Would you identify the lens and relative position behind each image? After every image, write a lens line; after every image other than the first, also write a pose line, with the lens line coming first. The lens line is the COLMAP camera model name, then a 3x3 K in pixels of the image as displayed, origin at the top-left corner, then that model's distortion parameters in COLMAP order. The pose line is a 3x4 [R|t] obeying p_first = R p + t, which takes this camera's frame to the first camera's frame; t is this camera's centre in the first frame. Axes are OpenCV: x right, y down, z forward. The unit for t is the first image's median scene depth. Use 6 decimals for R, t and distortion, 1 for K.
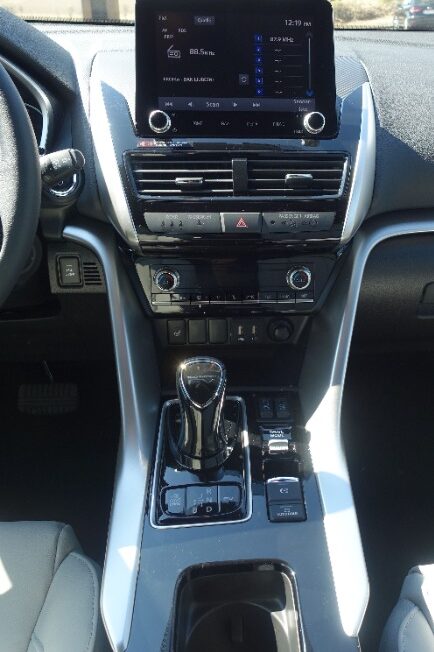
lens RADIAL K [[468.5, 0, 217.1], [0, 468.5, 326.1], [0, 0, 1]] dist [-0.008615, -0.000653]
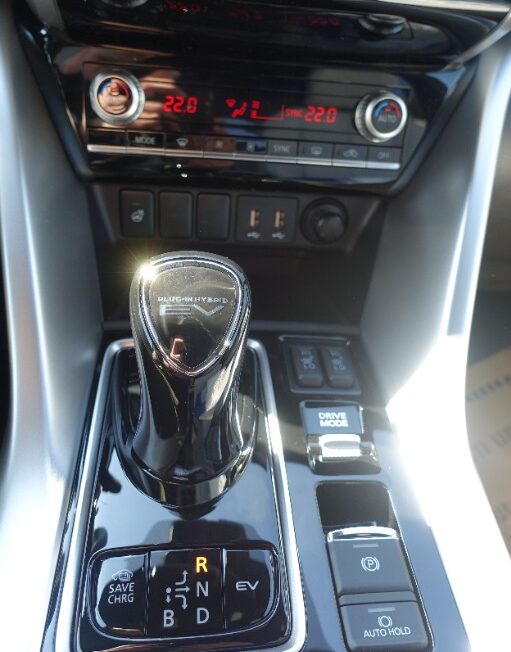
lens RADIAL K [[580.0, 0, 255.1], [0, 580.0, 324.8], [0, 0, 1]] dist [0.015537, 0.000729]
pose [[0.992587, 0.039139, 0.115062, -0.029155], [-0.055996, 0.987529, 0.147140, 0.041080], [-0.107868, -0.152493, 0.982400, 0.391653]]
